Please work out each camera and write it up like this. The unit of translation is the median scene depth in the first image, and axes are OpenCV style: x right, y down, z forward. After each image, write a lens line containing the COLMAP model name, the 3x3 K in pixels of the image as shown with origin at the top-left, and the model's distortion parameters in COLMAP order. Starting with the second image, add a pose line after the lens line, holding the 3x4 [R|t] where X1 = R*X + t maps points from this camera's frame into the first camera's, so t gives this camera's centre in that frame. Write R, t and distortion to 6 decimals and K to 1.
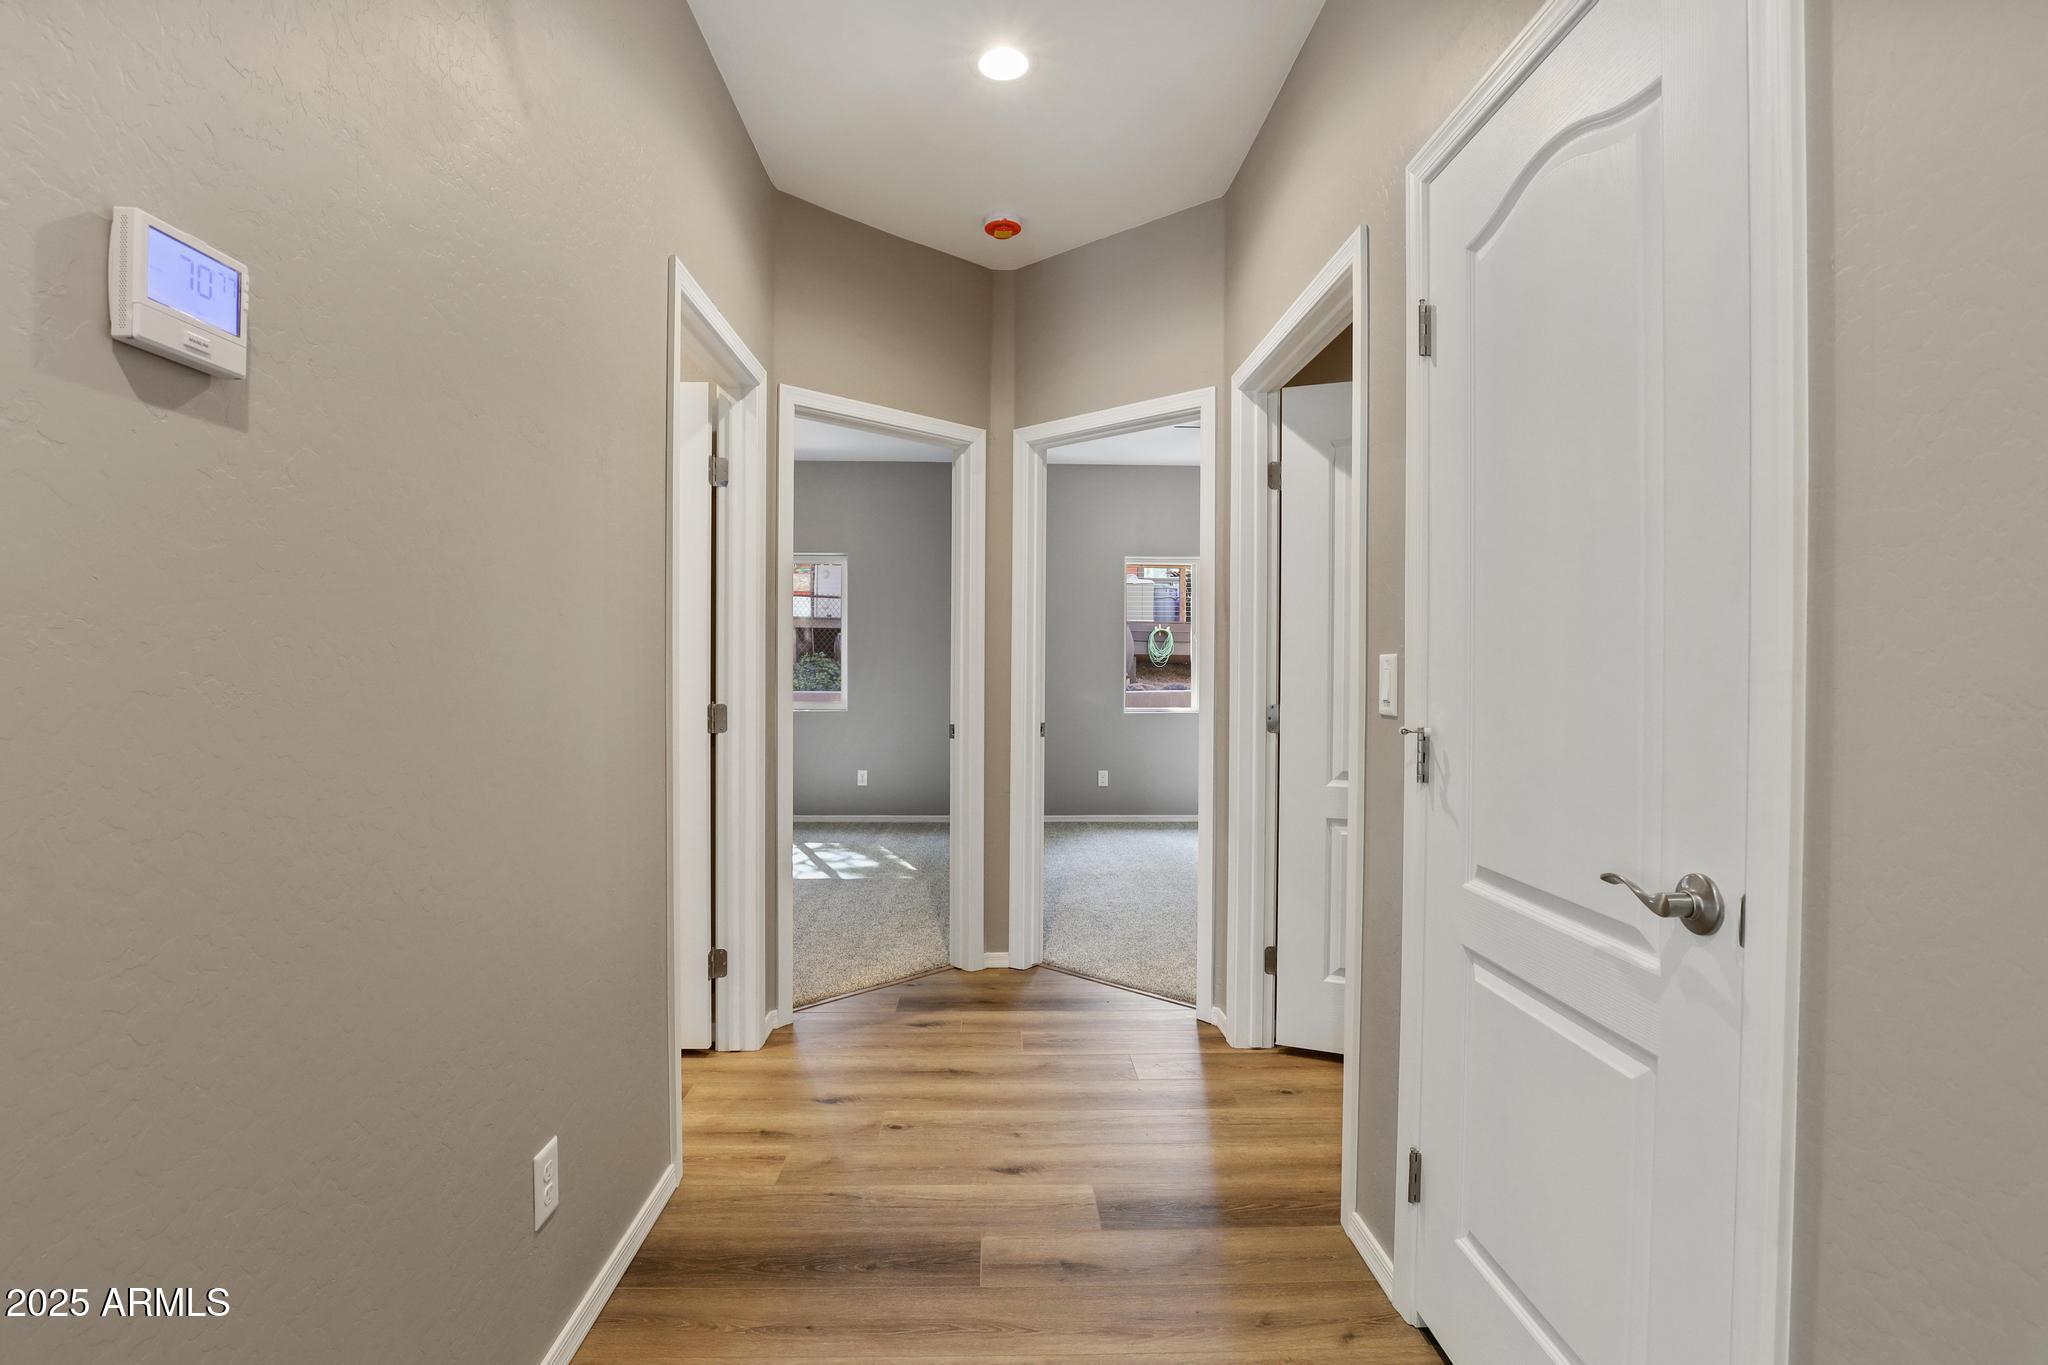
lens RADIAL K [[950.9, 0, 1022.3], [0, 950.9, 675.7], [0, 0, 1]] dist [-0.001318, -0.000485]
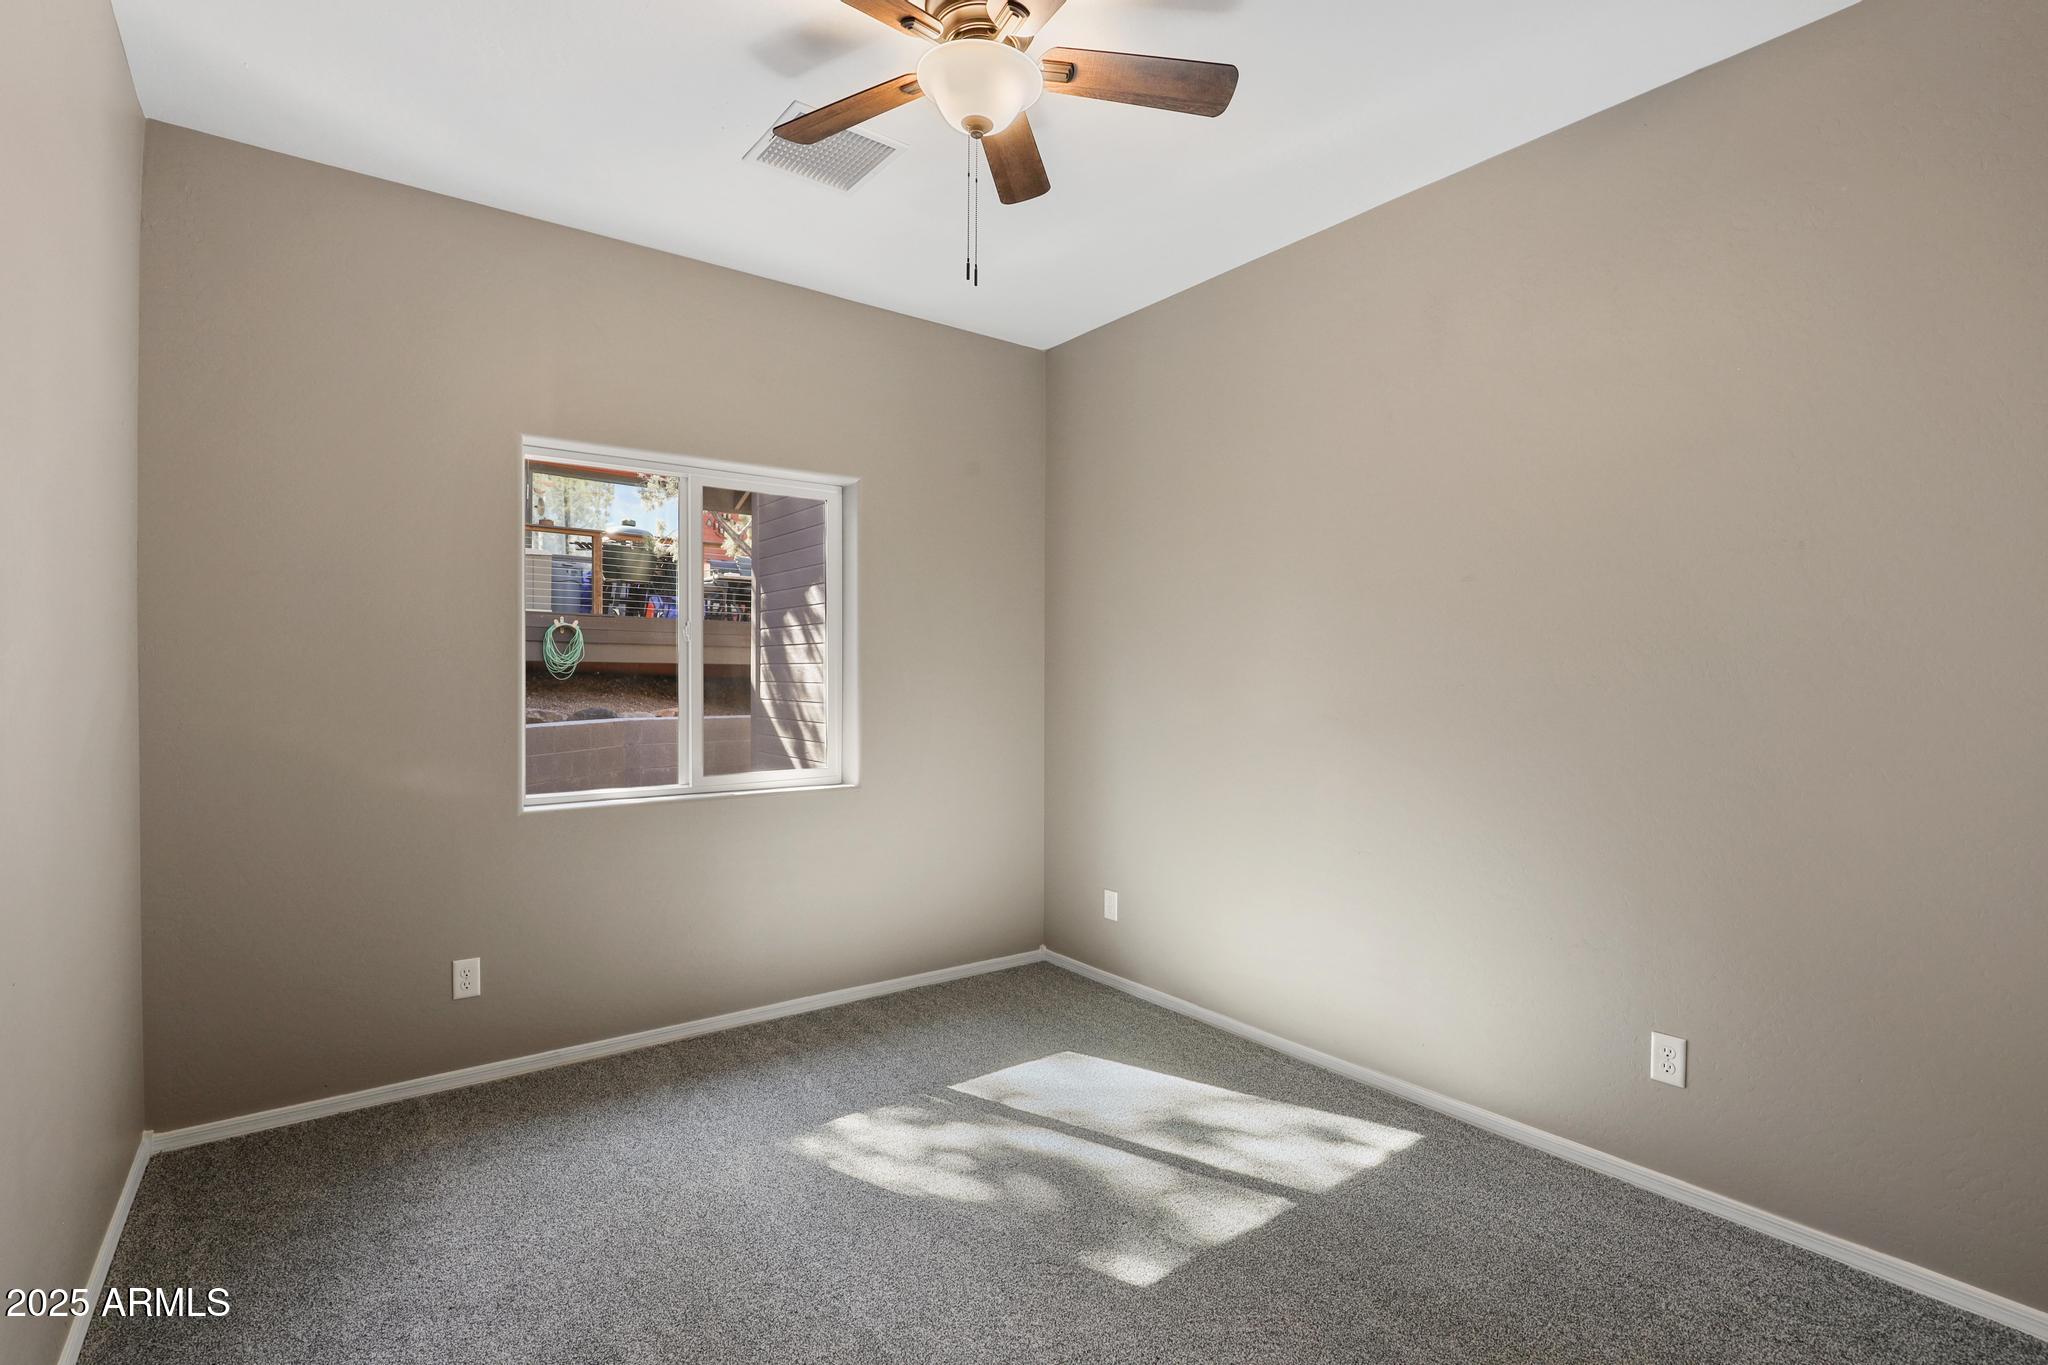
lens RADIAL K [[950.9, 0, 1016.5], [0, 950.9, 675.9], [0, 0, 1]] dist [-0.001318, -0.000485]
pose [[0.820948, -0.002163, 0.570999, 0.021503], [0.004467, 0.999987, -0.002634, -0.008032], [-0.570986, 0.004714, 0.820946, 0.247107]]
